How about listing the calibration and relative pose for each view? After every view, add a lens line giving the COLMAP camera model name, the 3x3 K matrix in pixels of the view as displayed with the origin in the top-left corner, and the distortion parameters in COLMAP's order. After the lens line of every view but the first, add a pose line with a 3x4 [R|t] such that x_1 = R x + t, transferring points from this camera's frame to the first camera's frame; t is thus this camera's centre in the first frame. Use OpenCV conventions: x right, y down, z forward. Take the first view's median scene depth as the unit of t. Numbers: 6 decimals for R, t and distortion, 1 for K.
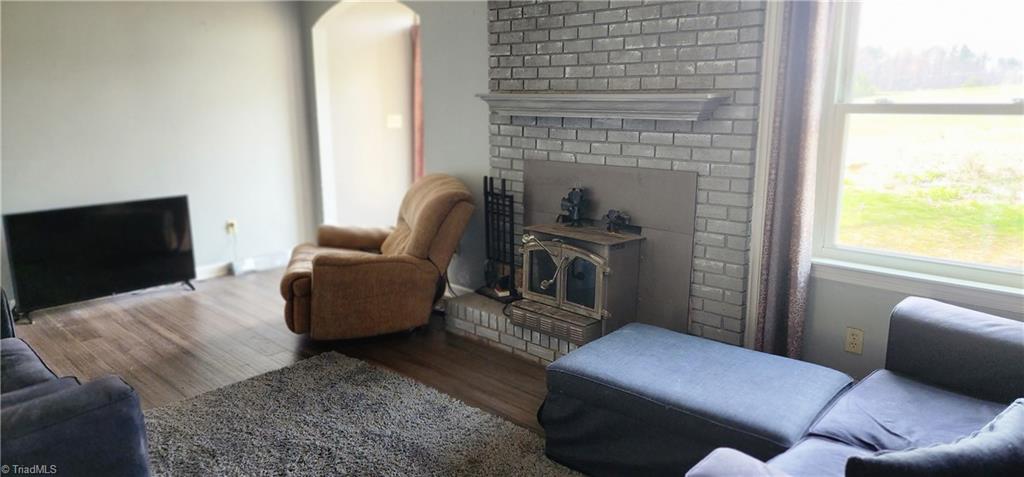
lens RADIAL K [[671.7, 0, 511.3], [0, 671.7, 240.8], [0, 0, 1]] dist [0.035754, -0.017105]
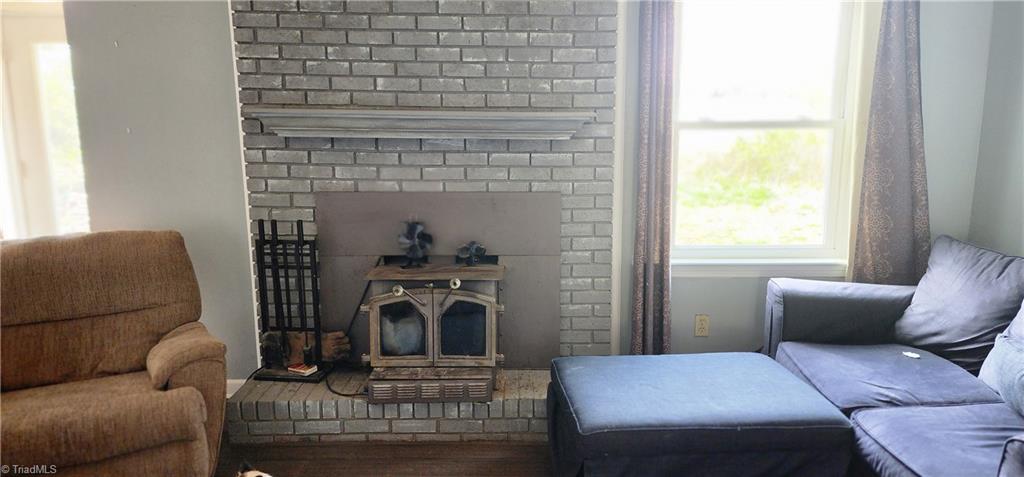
lens RADIAL K [[671.7, 0, 513.6], [0, 671.7, 237.4], [0, 0, 1]] dist [0.035754, -0.017105]
pose [[0.701626, -0.127473, 0.701051, -0.429007], [0.144597, 0.988868, 0.035092, -0.074173], [-0.697720, 0.076748, 0.712247, 0.330572]]
